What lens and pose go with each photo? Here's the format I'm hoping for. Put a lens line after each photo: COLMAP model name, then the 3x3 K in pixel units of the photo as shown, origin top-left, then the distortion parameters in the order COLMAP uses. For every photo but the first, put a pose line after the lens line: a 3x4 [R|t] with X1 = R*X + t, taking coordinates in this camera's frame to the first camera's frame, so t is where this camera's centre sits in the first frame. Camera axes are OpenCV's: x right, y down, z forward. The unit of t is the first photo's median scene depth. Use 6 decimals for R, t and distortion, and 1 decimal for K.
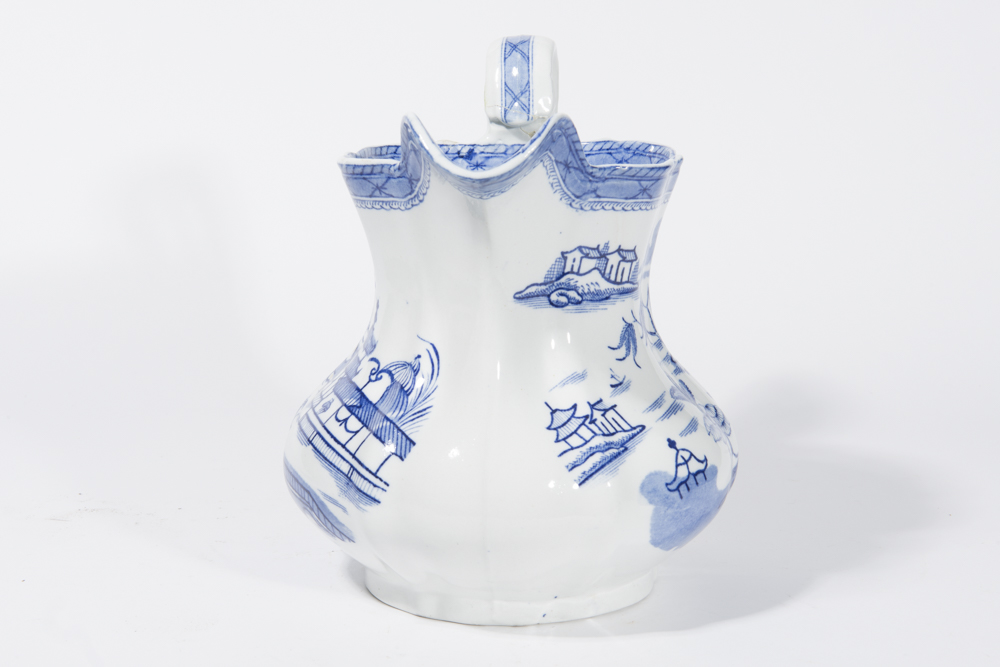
lens RADIAL K [[1717.4, 0, 500.0], [0, 1717.4, 333.5], [0, 0, 1]] dist [0.029117, 0.016649]
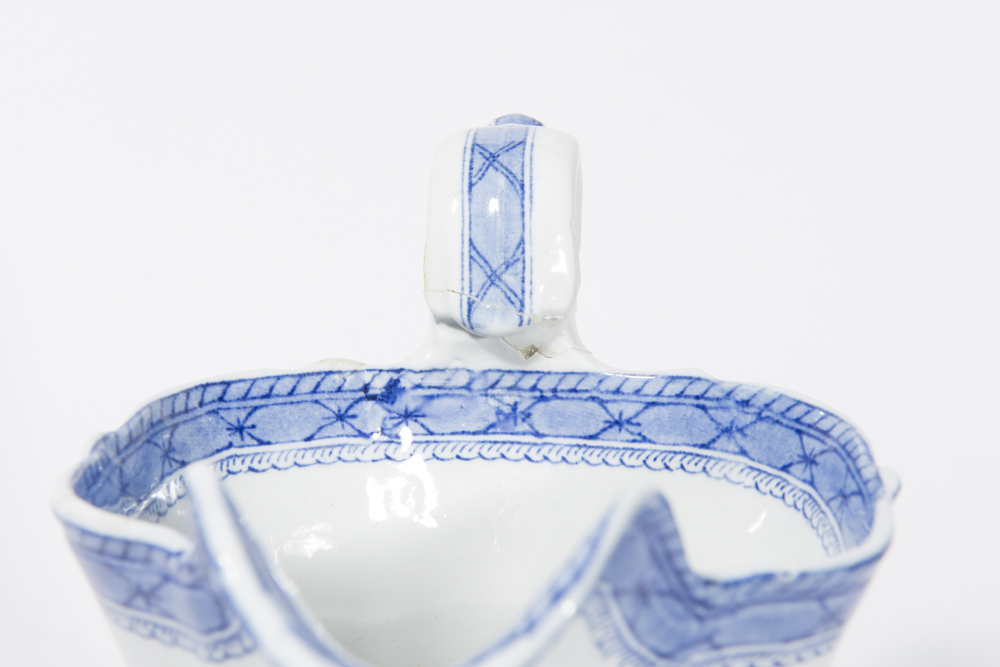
lens RADIAL K [[1920.1, 0, 500.0], [0, 1920.1, 333.5], [0, 0, 1]] dist [0.139130, -0.192409]
pose [[0.999534, 0.013274, 0.027491, -0.002766], [-0.014326, 0.999159, 0.038408, -0.141293], [-0.026958, -0.038784, 0.998884, 0.496758]]
